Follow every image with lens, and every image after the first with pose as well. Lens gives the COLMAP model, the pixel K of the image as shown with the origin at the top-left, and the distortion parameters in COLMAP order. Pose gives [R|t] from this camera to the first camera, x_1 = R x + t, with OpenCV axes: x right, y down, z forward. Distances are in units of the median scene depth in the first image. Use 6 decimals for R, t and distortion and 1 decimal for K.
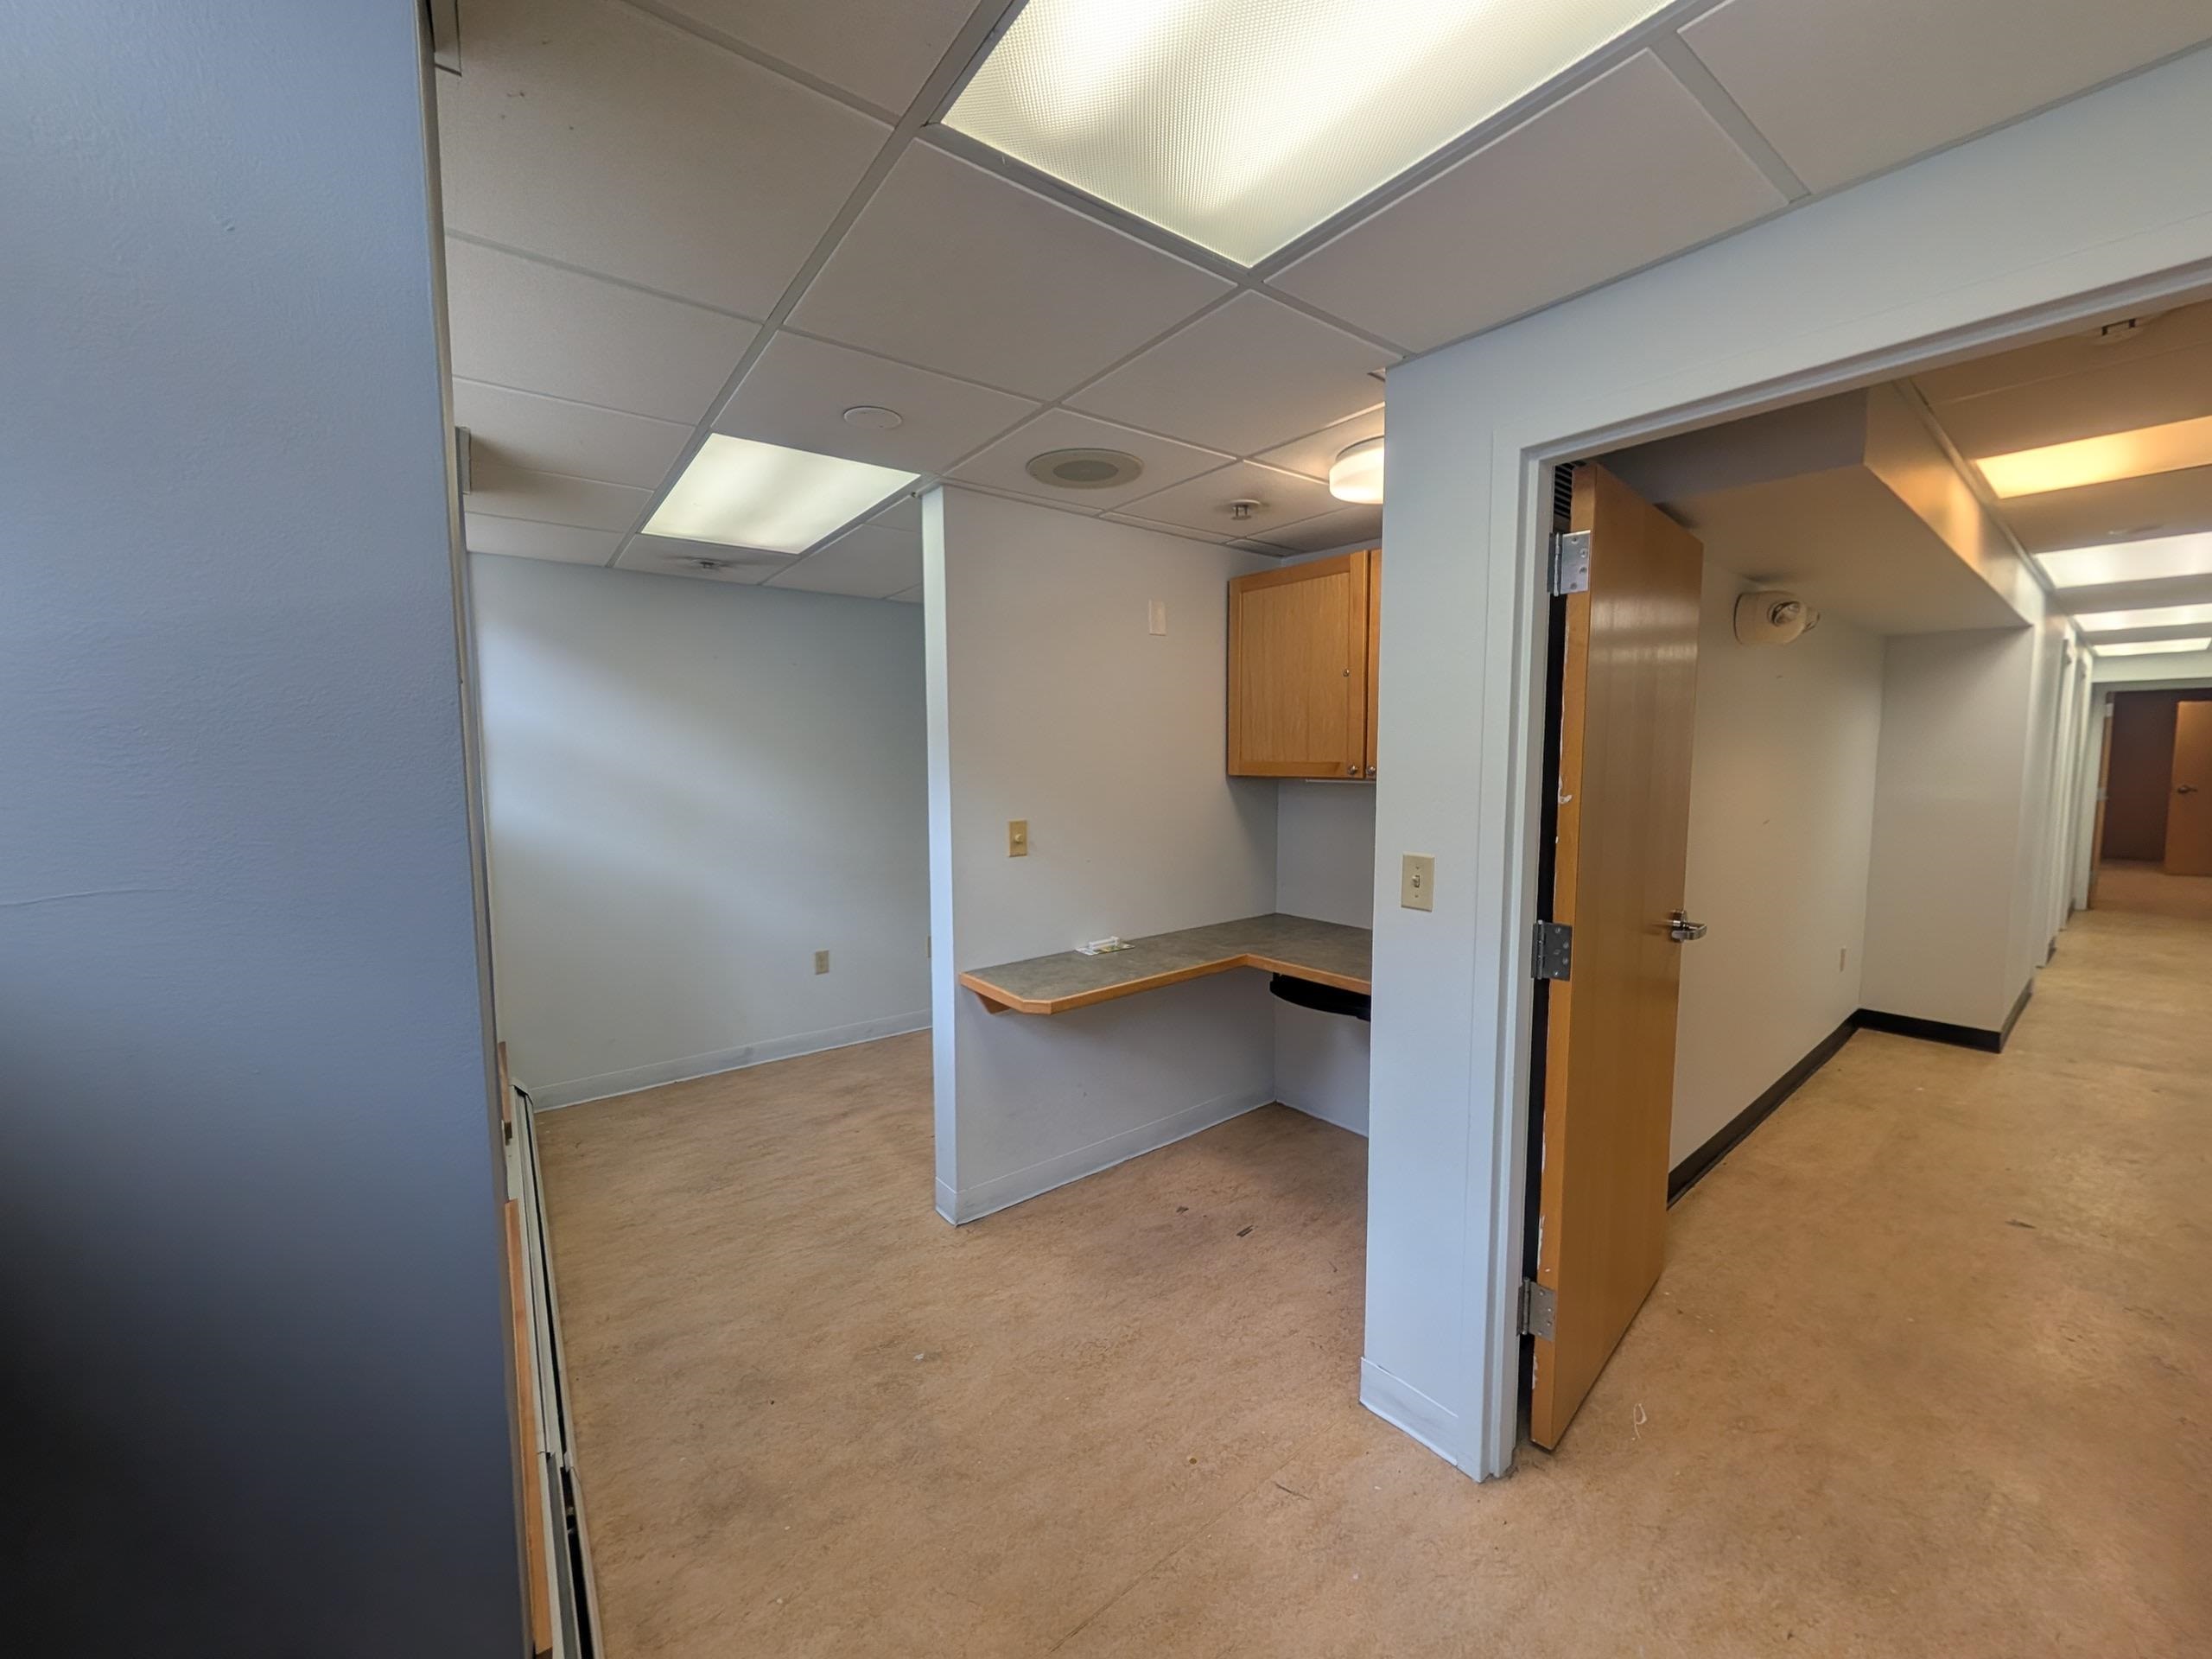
lens RADIAL K [[846.5, 0, 1098.4], [0, 846.5, 827.3], [0, 0, 1]] dist [0.002172, -0.000065]
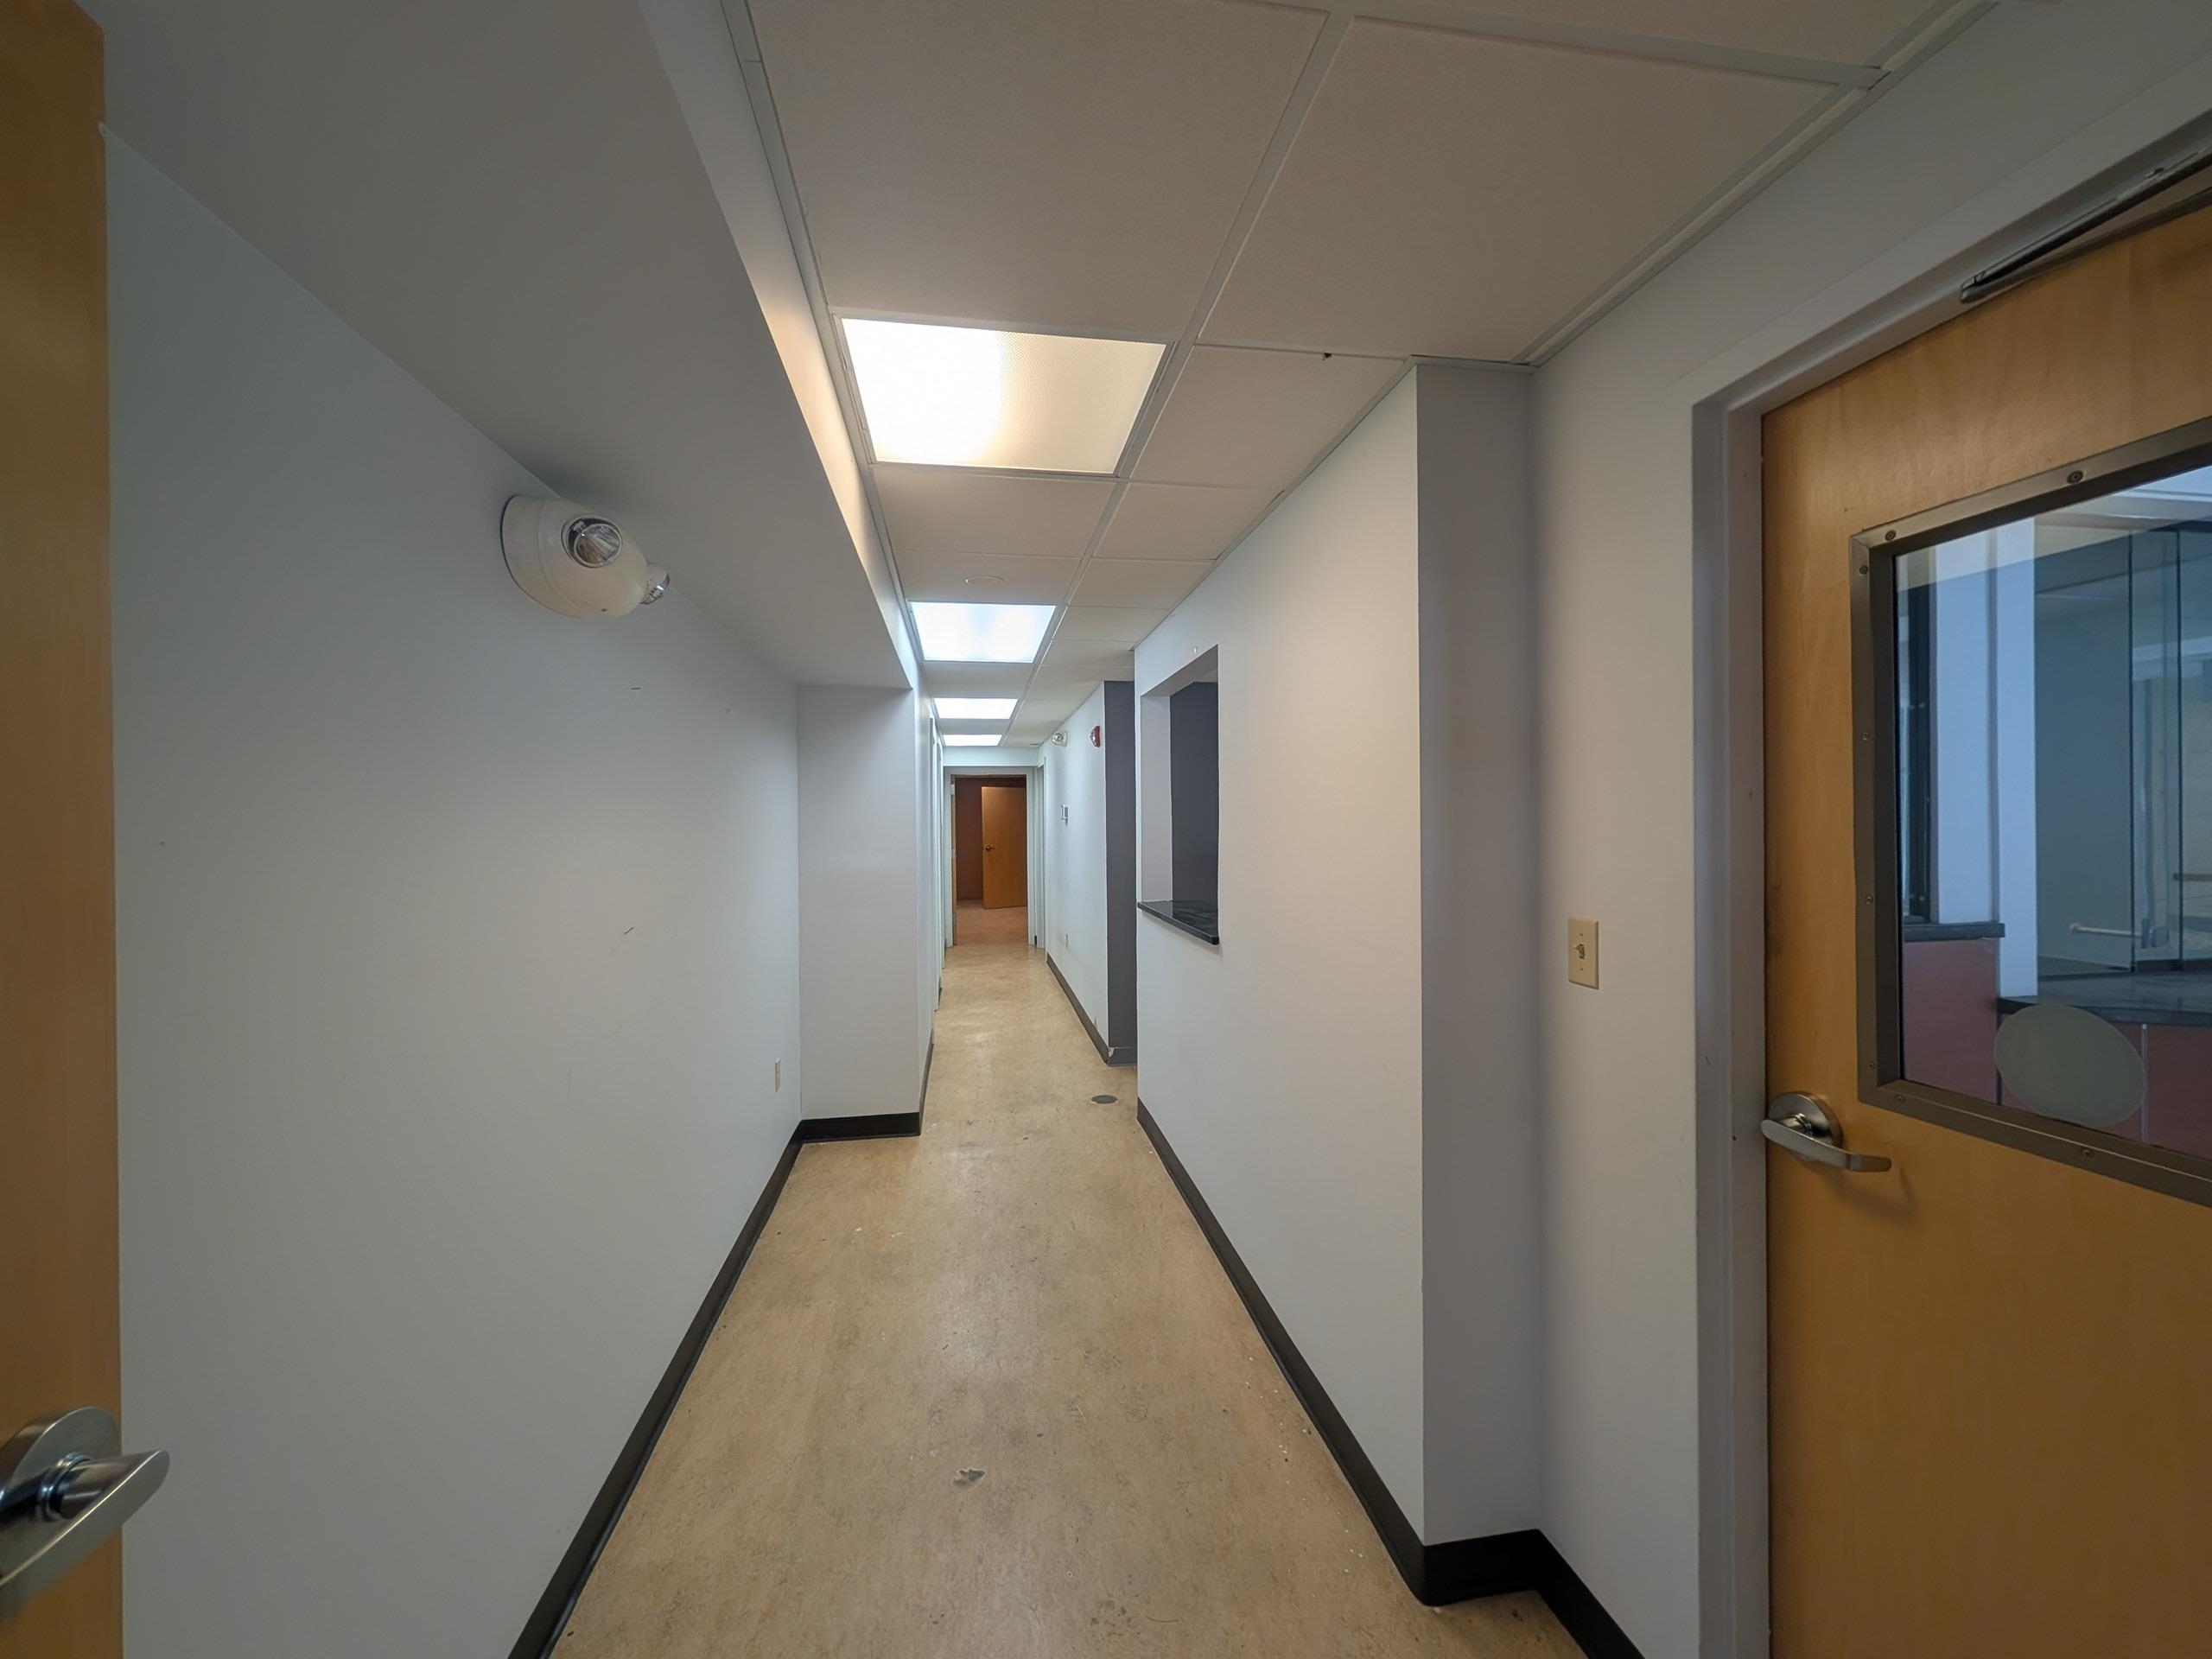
lens RADIAL K [[846.5, 0, 1106.3], [0, 846.5, 825.8], [0, 0, 1]] dist [0.002172, -0.000065]
pose [[0.489844, -0.004778, 0.871797, 0.505633], [0.080758, 0.995934, -0.039917, -0.032158], [-0.868061, 0.089958, 0.488239, 0.484800]]
